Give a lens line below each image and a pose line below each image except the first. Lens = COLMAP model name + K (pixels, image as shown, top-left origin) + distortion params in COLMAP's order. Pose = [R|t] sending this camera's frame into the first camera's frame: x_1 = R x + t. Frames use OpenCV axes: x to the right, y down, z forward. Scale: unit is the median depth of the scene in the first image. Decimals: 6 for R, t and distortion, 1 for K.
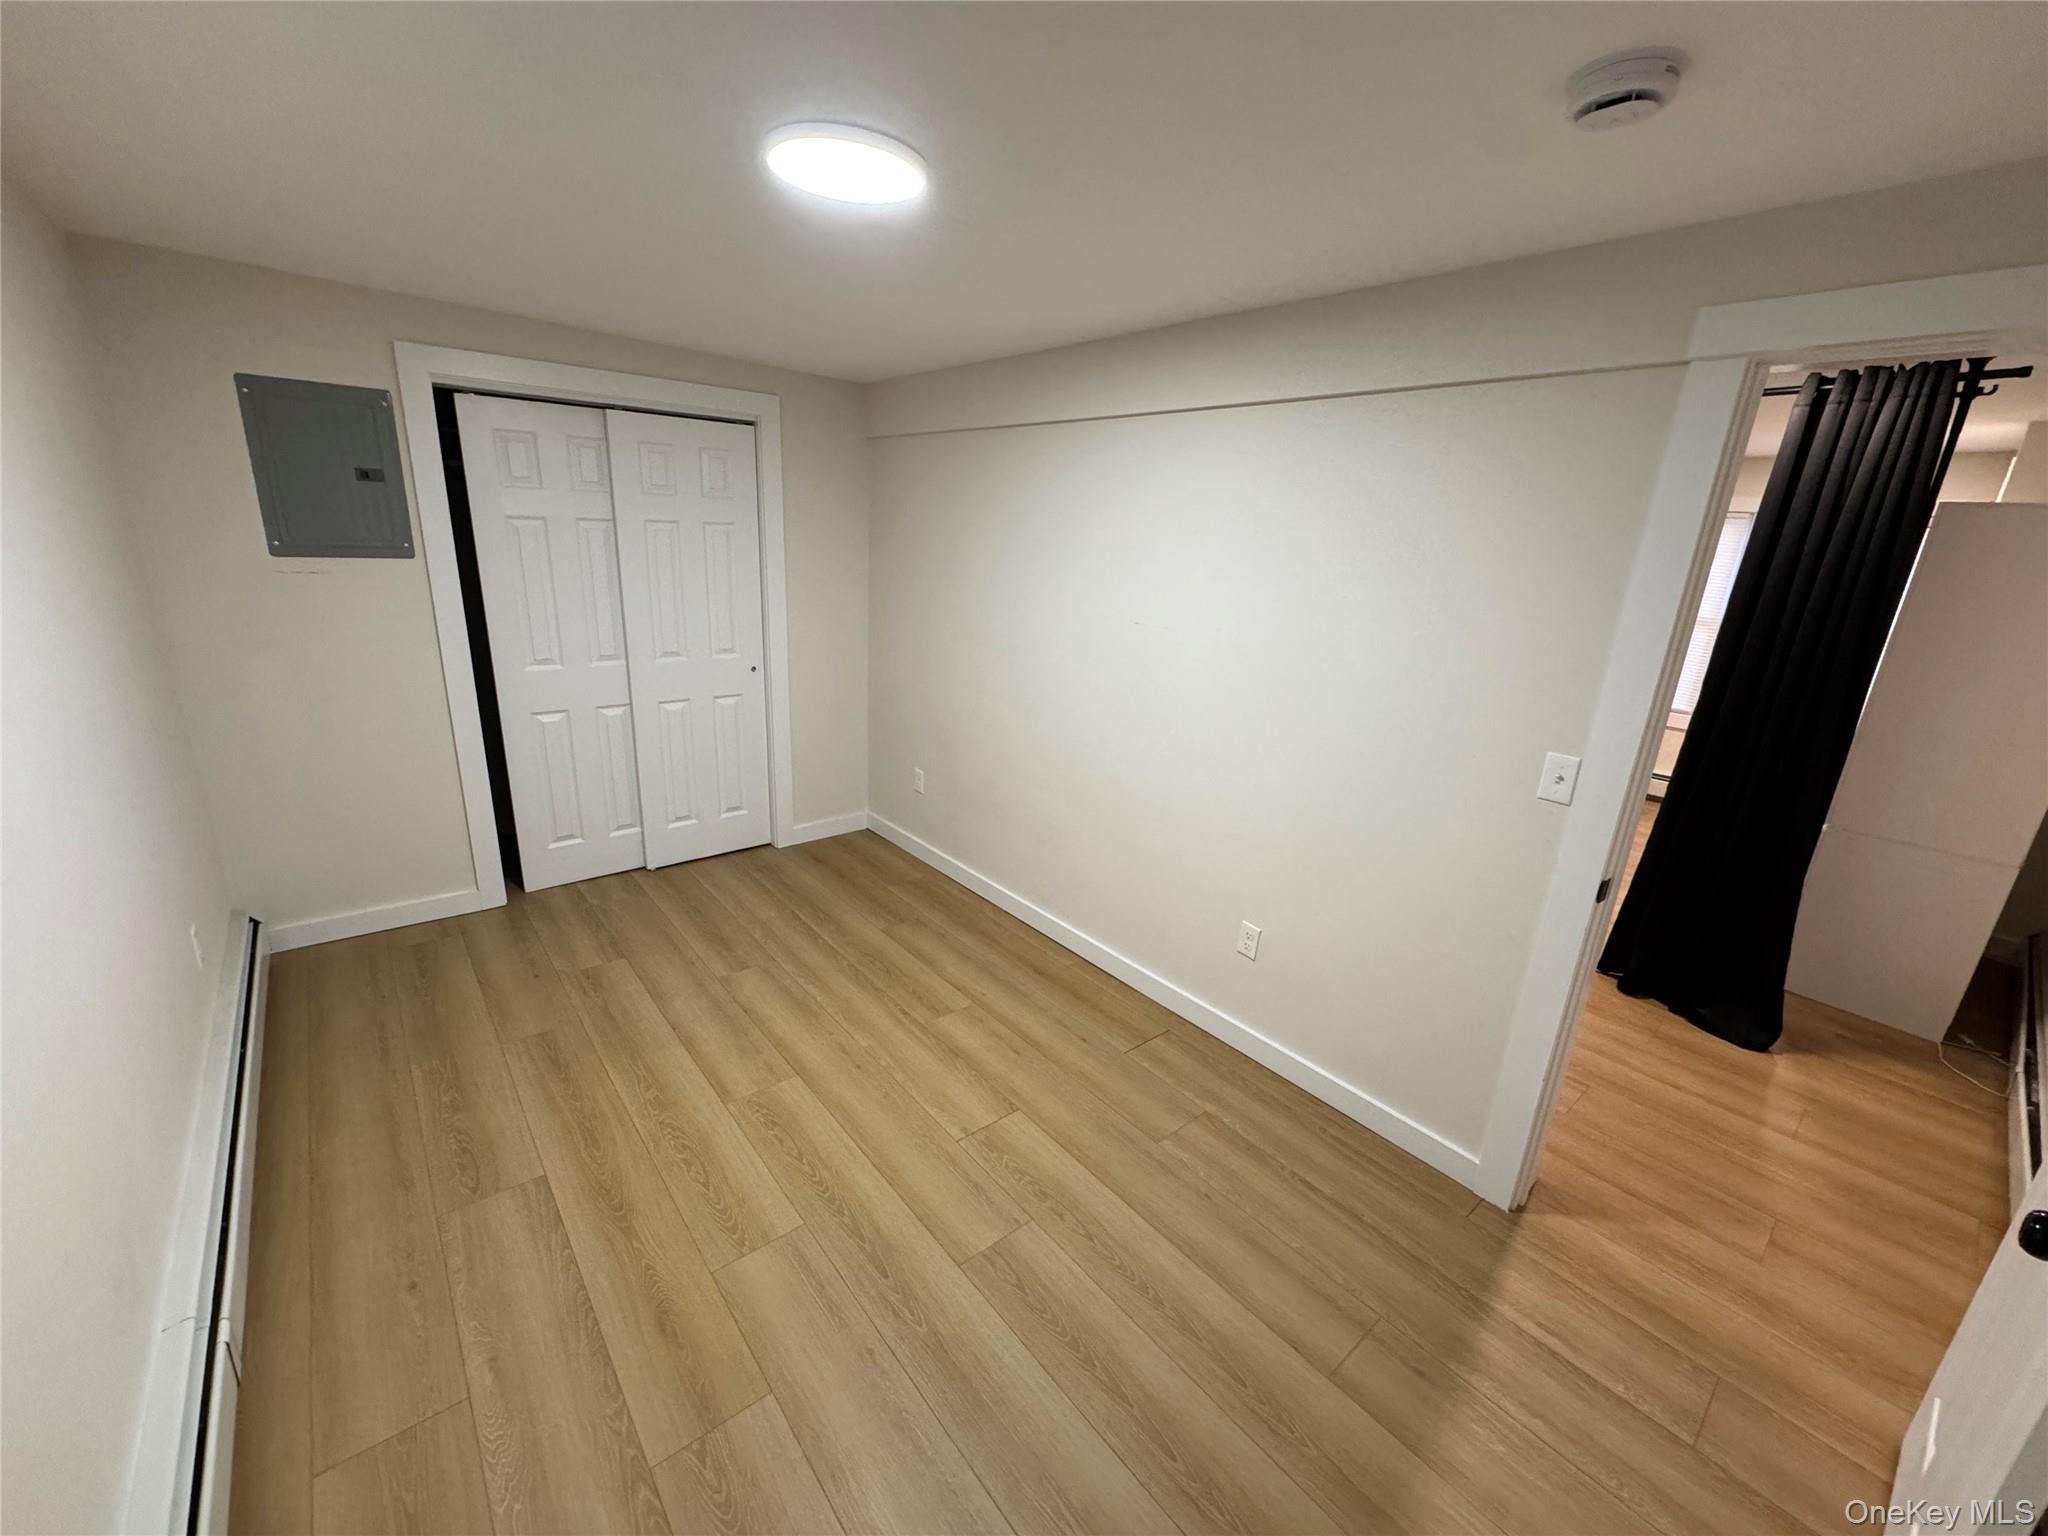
lens RADIAL K [[812.2, 0, 1020.7], [0, 812.2, 765.2], [0, 0, 1]] dist [-0.002253, 0.000702]
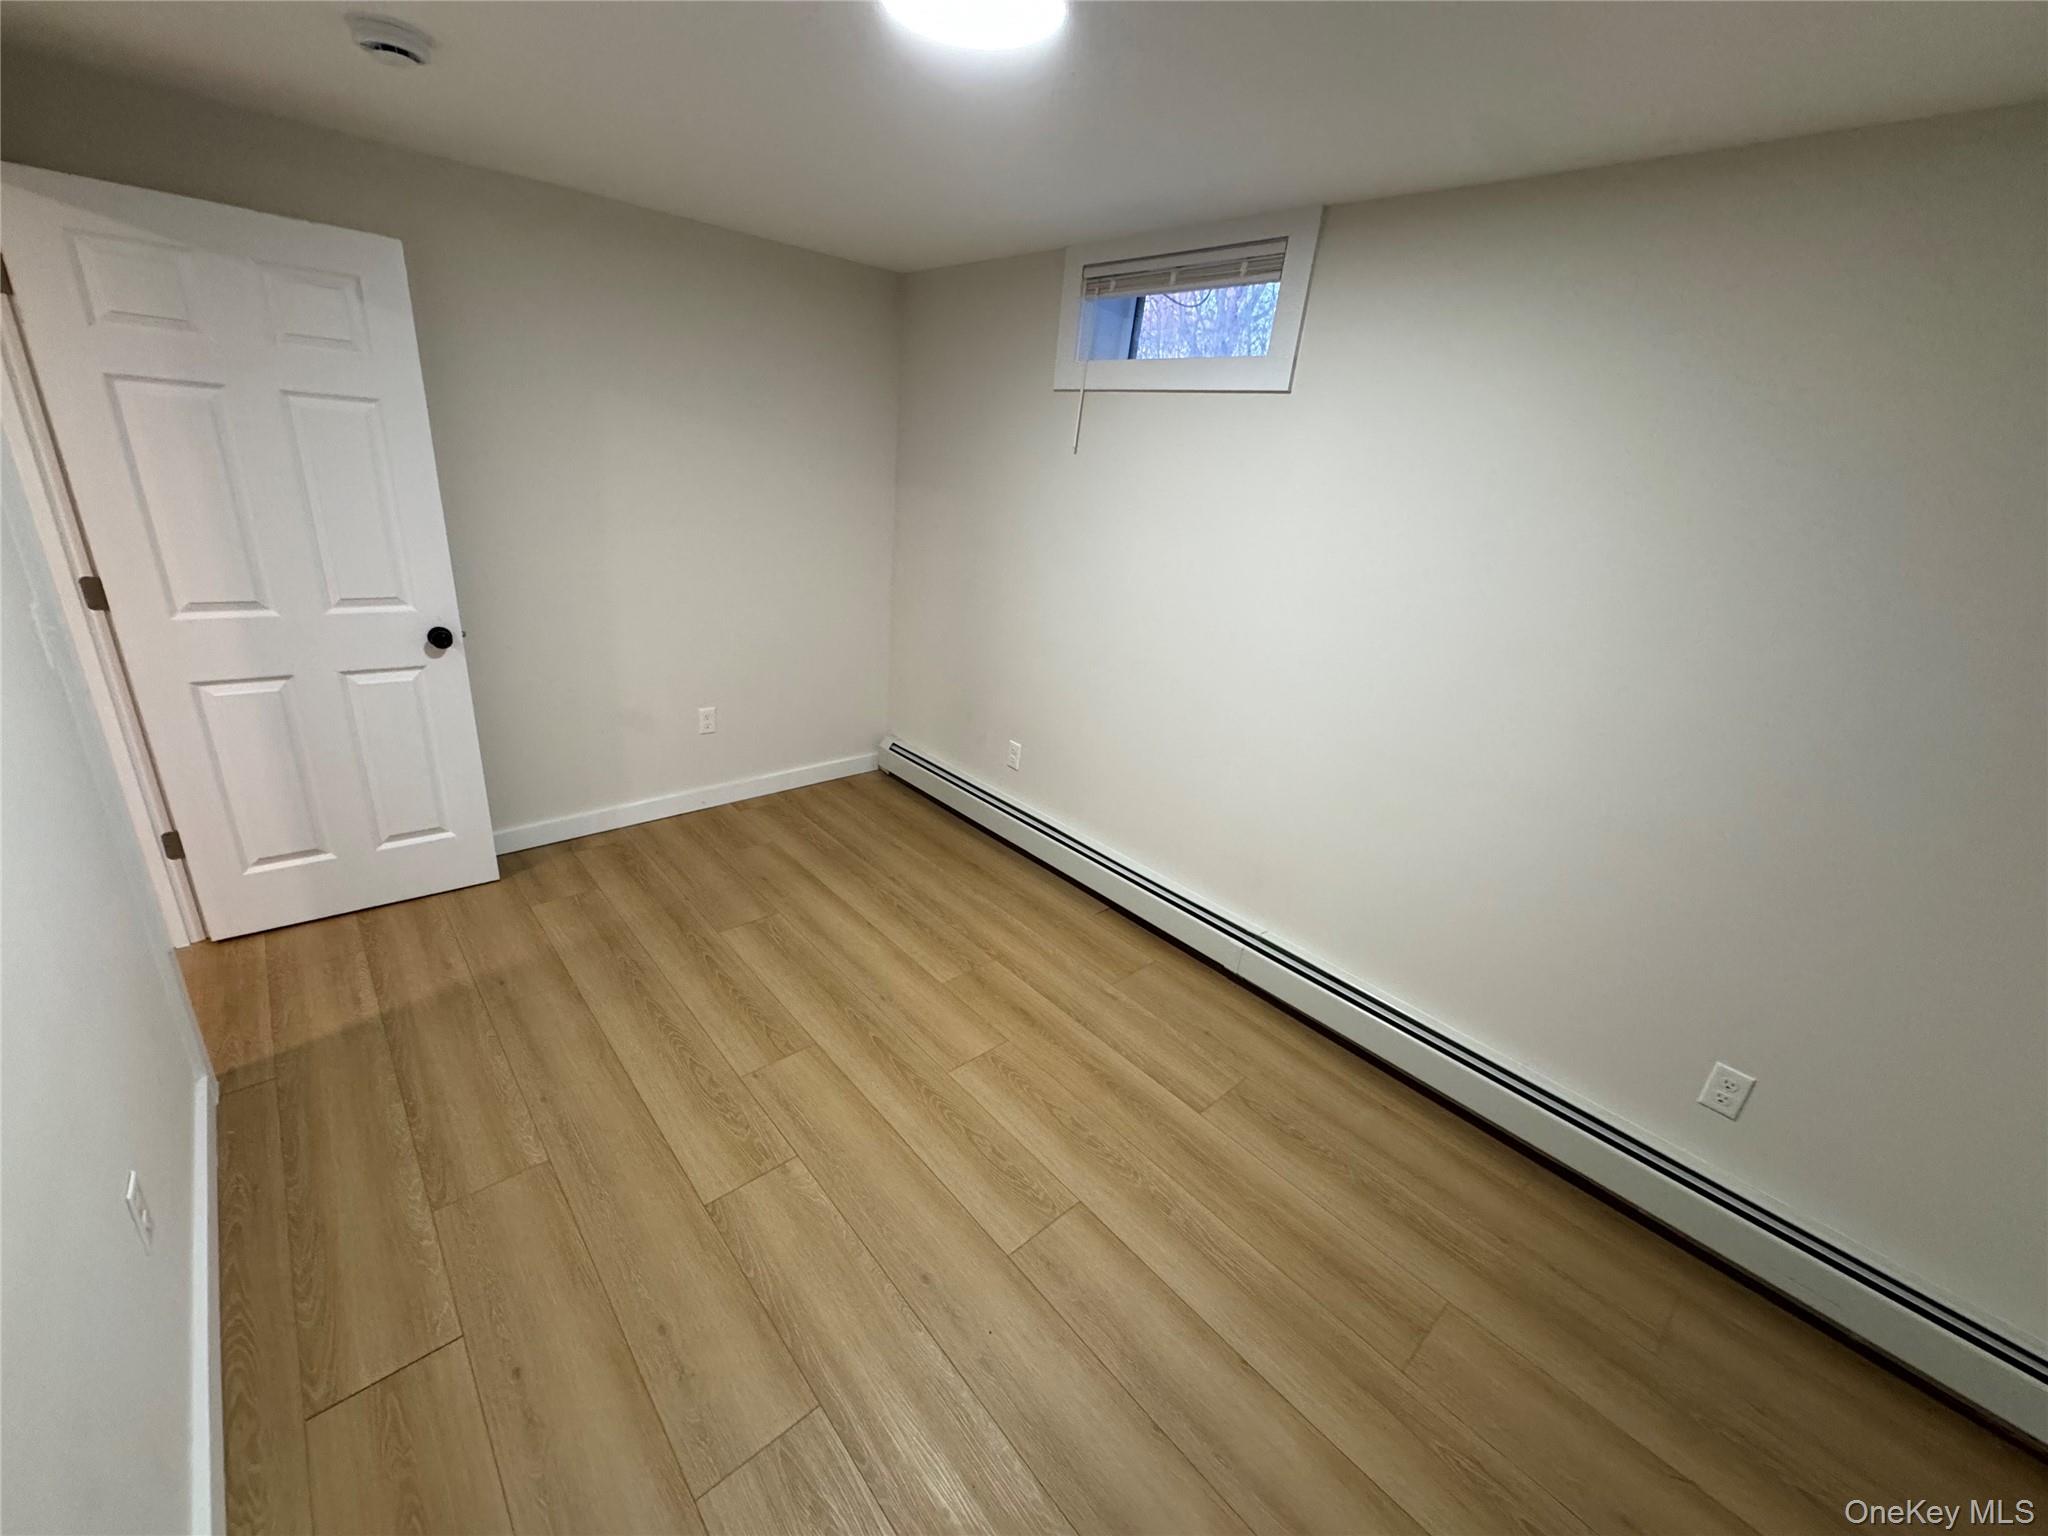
lens RADIAL K [[812.2, 0, 1020.7], [0, 812.2, 765.2], [0, 0, 1]] dist [-0.002253, 0.000702]
pose [[-0.989222, -0.119699, -0.084332, -0.166349], [-0.146299, 0.784244, 0.602958, -0.365746], [-0.006037, 0.608797, -0.793303, 1.244778]]
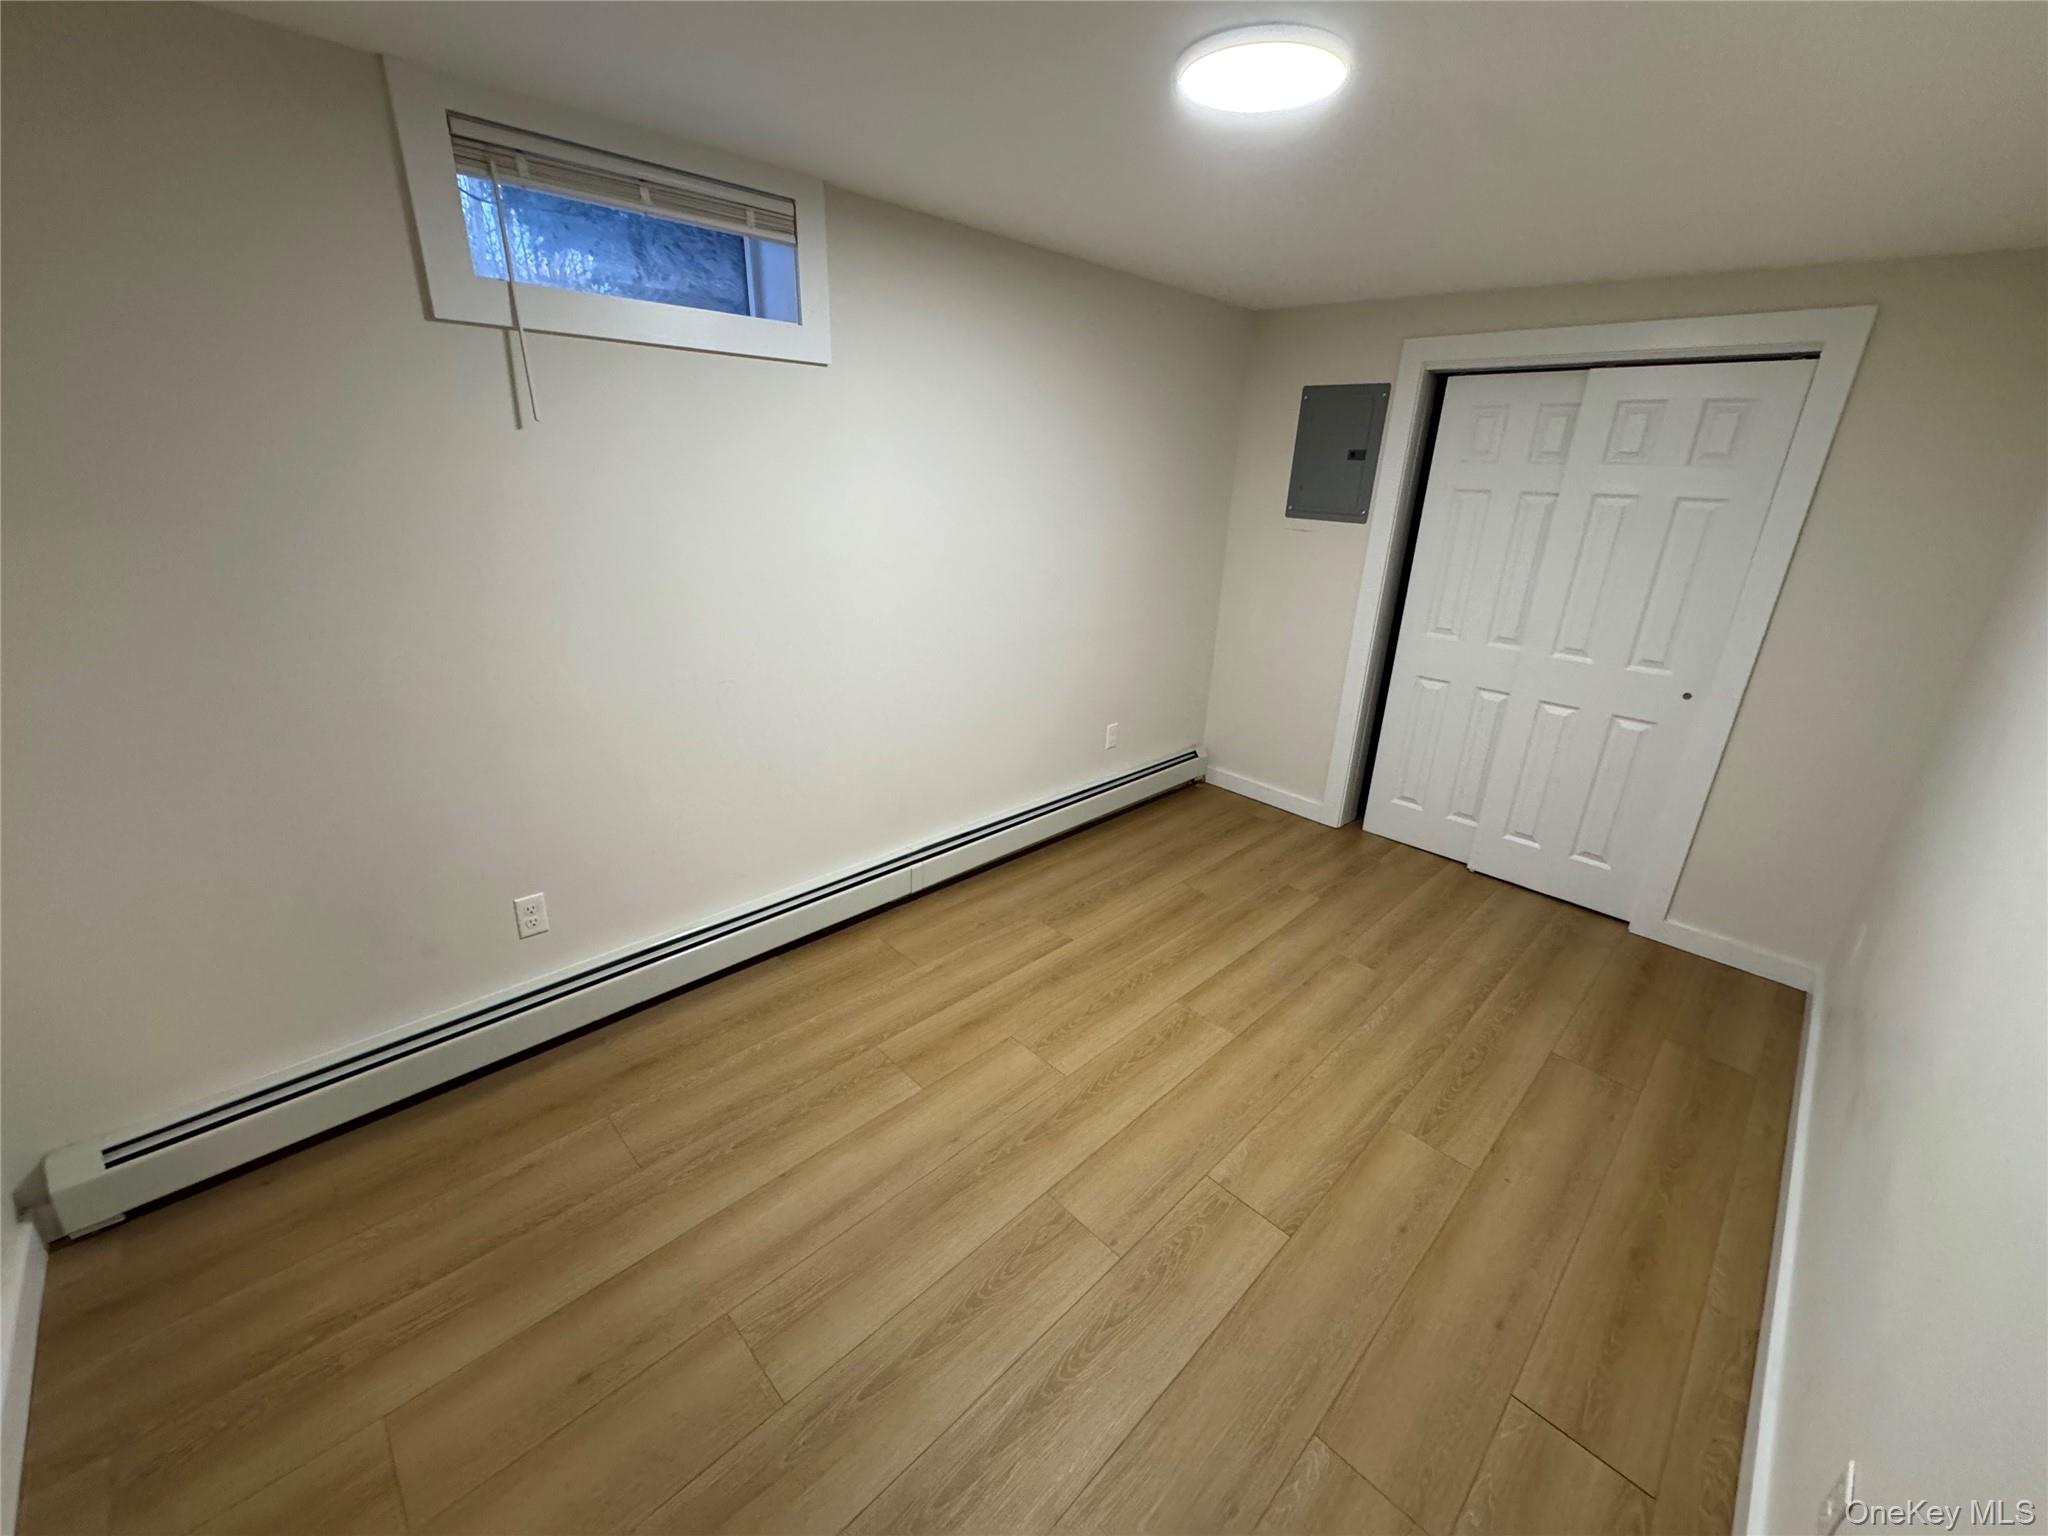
lens RADIAL K [[812.2, 0, 1020.7], [0, 812.2, 765.2], [0, 0, 1]] dist [-0.002253, 0.000702]
pose [[0.079184, 0.302833, -0.949748, 0.526579], [-0.316850, 0.910978, 0.264054, -0.095340], [0.945164, 0.280019, 0.168087, 0.467645]]
